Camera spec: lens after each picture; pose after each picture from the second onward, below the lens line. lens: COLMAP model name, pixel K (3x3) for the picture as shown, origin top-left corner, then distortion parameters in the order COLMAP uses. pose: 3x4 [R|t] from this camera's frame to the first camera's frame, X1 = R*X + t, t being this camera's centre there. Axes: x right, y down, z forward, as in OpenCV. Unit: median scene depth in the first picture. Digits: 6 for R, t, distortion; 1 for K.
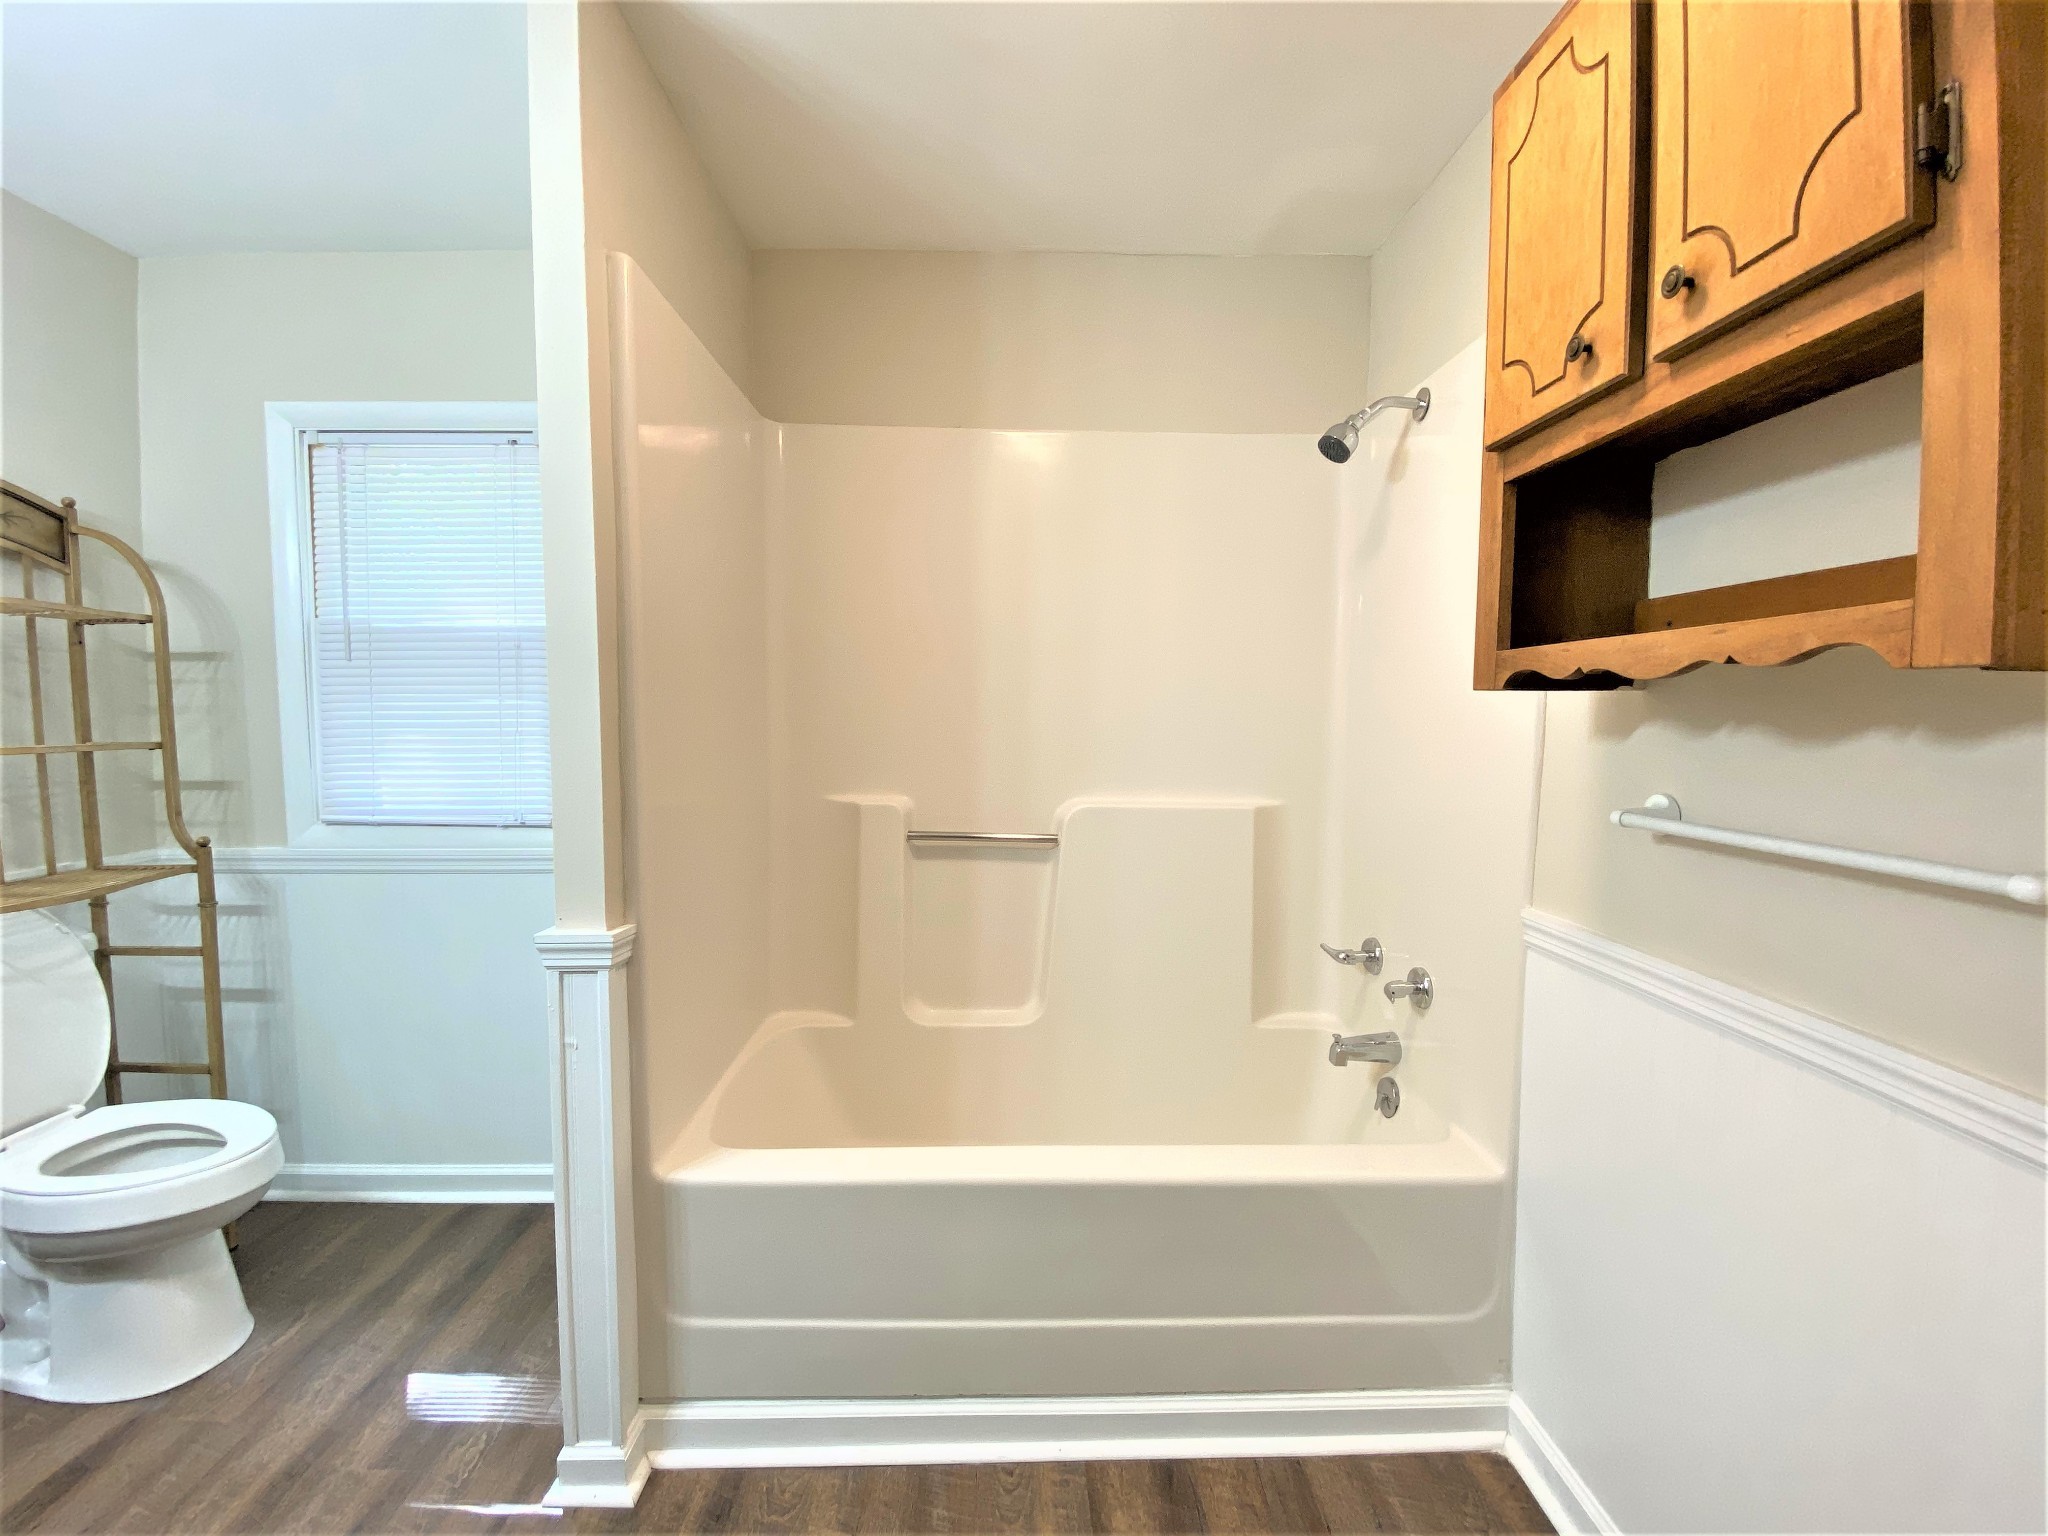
lens RADIAL K [[845.4, 0, 1026.7], [0, 845.4, 772.8], [0, 0, 1]] dist [-0.015433, -0.004820]
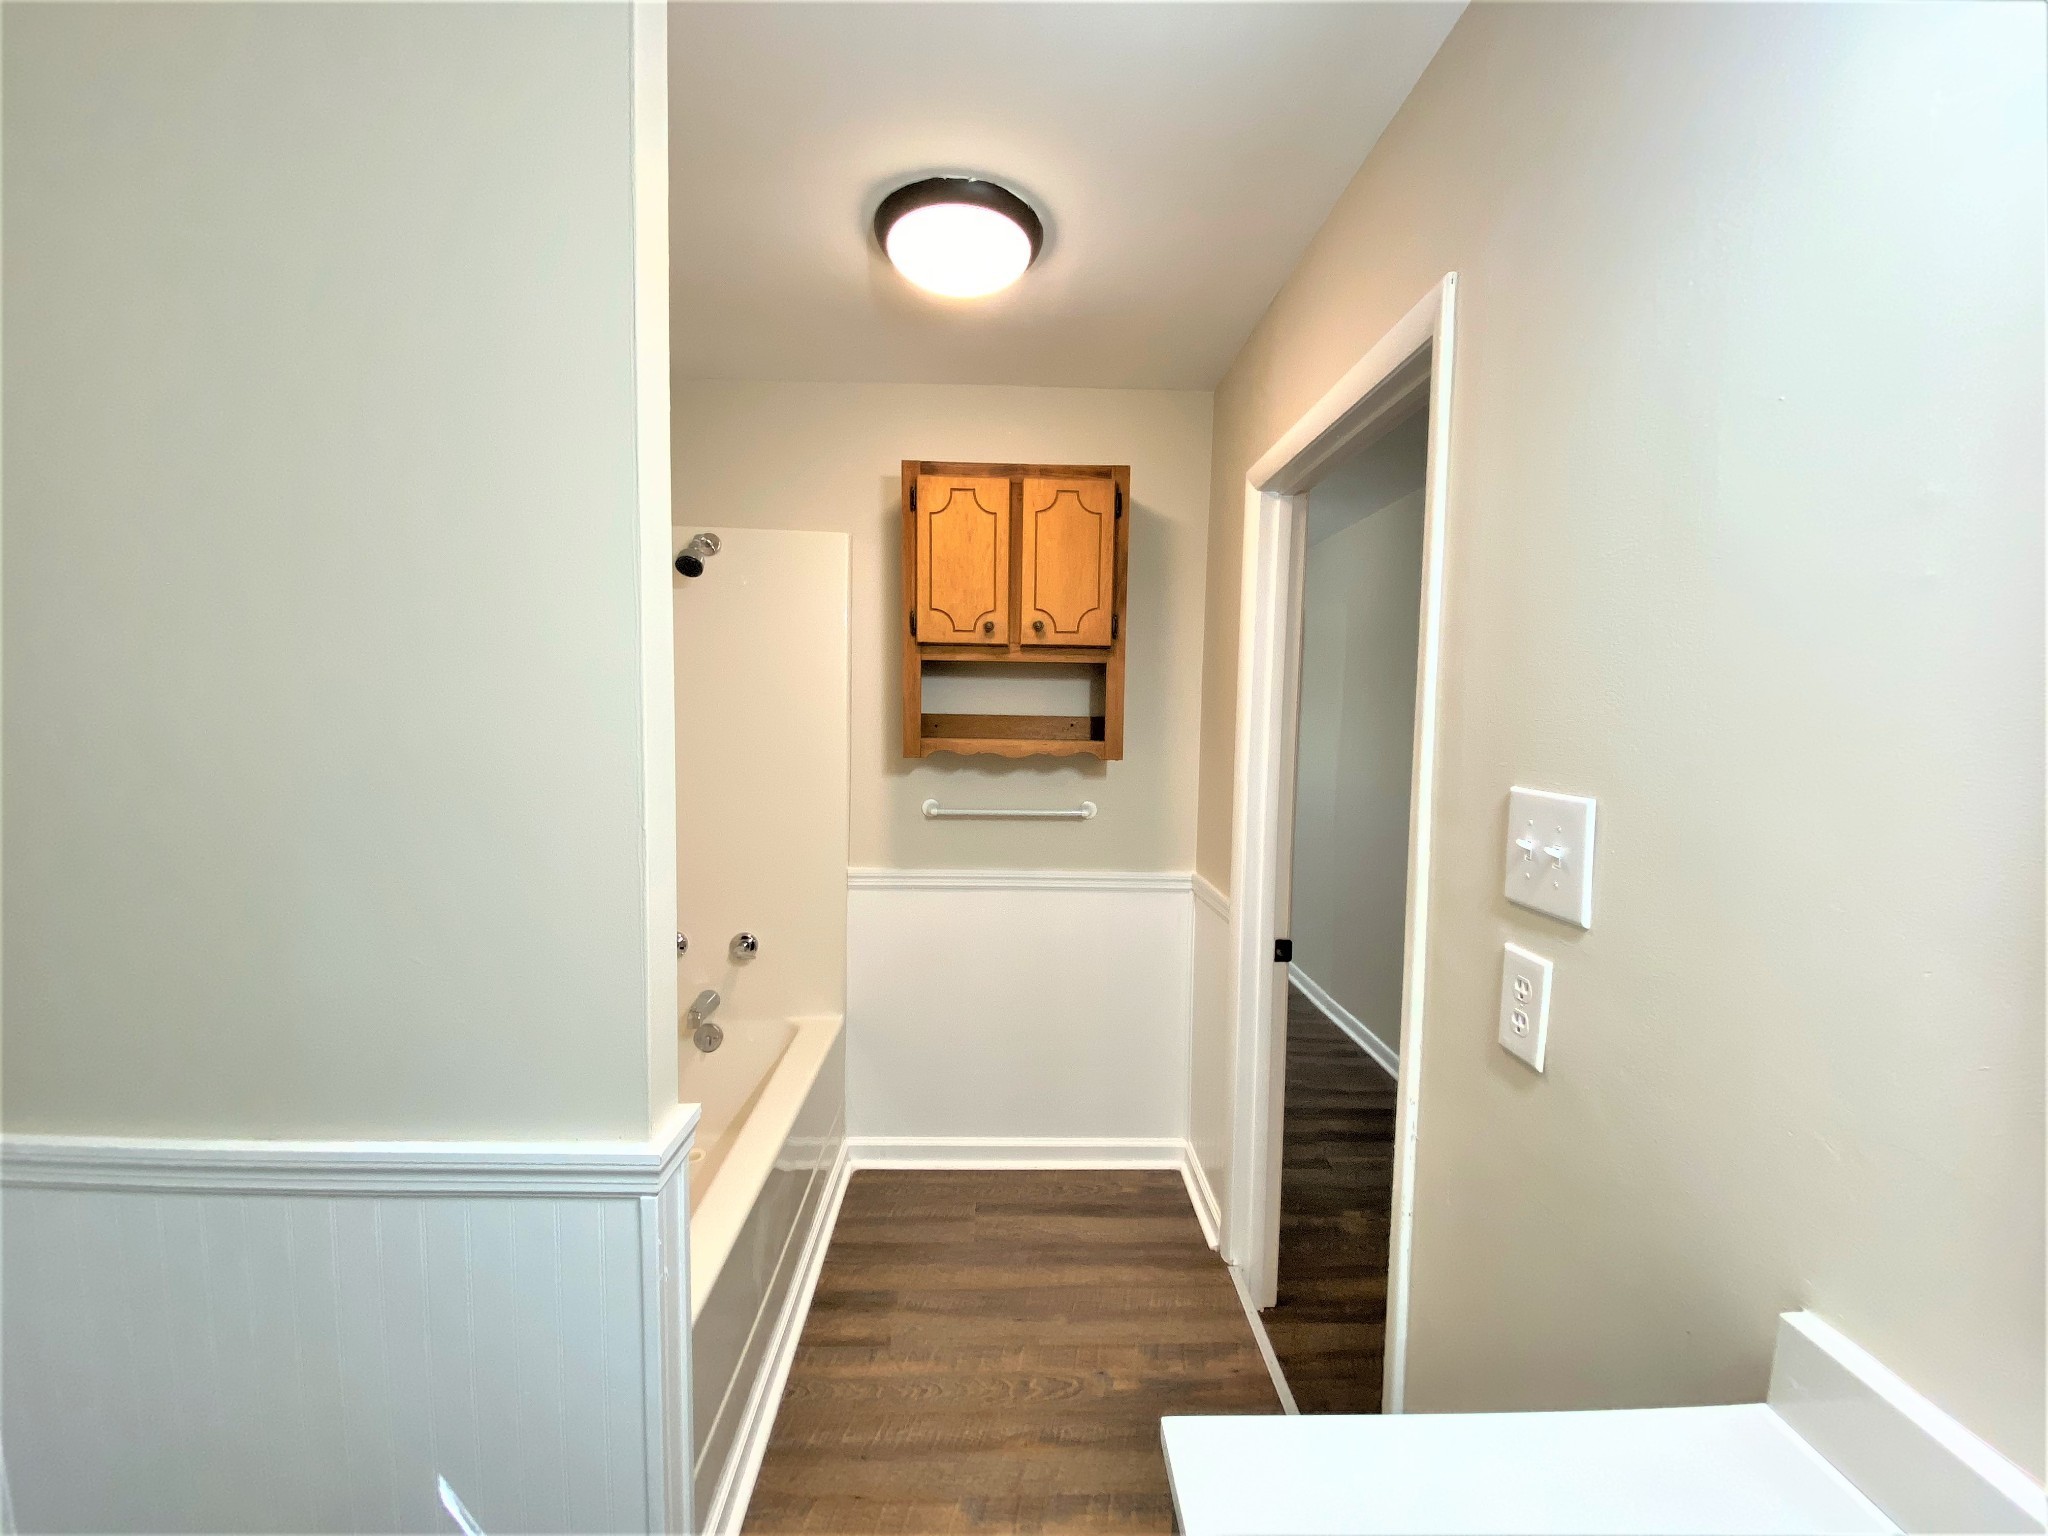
lens RADIAL K [[845.4, 0, 1028.9], [0, 845.4, 760.7], [0, 0, 1]] dist [-0.015433, -0.004820]
pose [[-0.036350, -0.061756, 0.997429, -0.556945], [0.057265, 0.996320, 0.063774, -0.074991], [-0.997697, 0.059436, -0.032680, 0.285739]]
